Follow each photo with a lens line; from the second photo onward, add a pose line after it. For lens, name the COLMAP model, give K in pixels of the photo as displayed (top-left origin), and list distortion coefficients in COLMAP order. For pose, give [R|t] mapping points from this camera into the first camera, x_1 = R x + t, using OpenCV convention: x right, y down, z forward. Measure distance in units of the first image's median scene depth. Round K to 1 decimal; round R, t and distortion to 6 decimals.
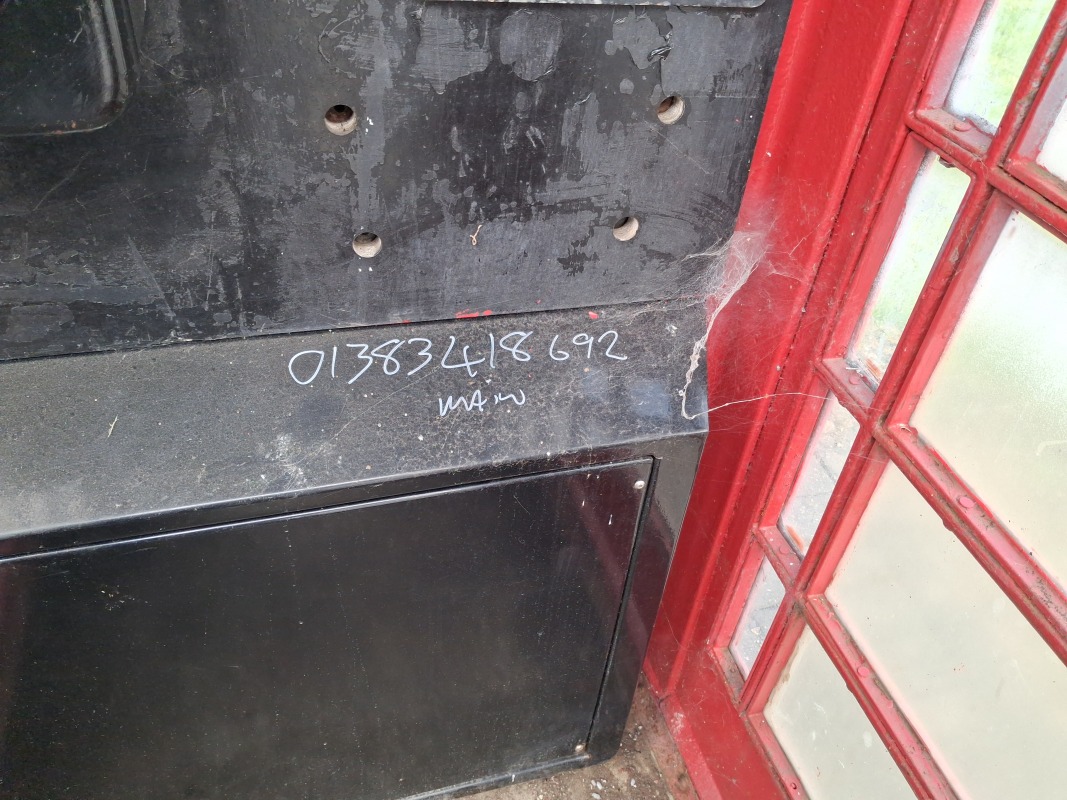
lens RADIAL K [[829.6, 0, 533.5], [0, 829.6, 400.0], [0, 0, 1]] dist [0.066521, -0.097530]
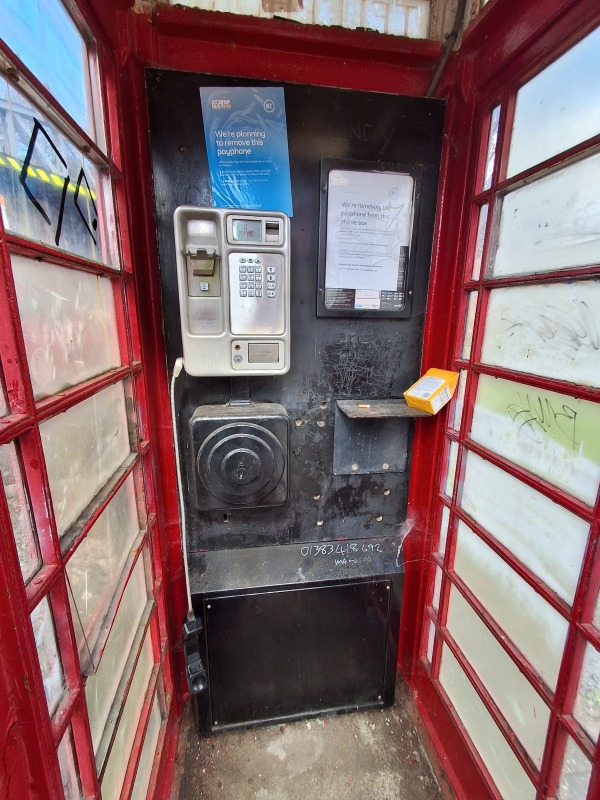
lens RADIAL K [[376.2, 0, 300.0], [0, 376.2, 400.0], [0, 0, 1]] dist [0.002301, -0.000322]
pose [[0.989108, -0.035477, -0.142850, 0.007744], [-0.031729, 0.896306, -0.442299, 0.115750], [0.143728, 0.442015, 0.885418, -1.029205]]
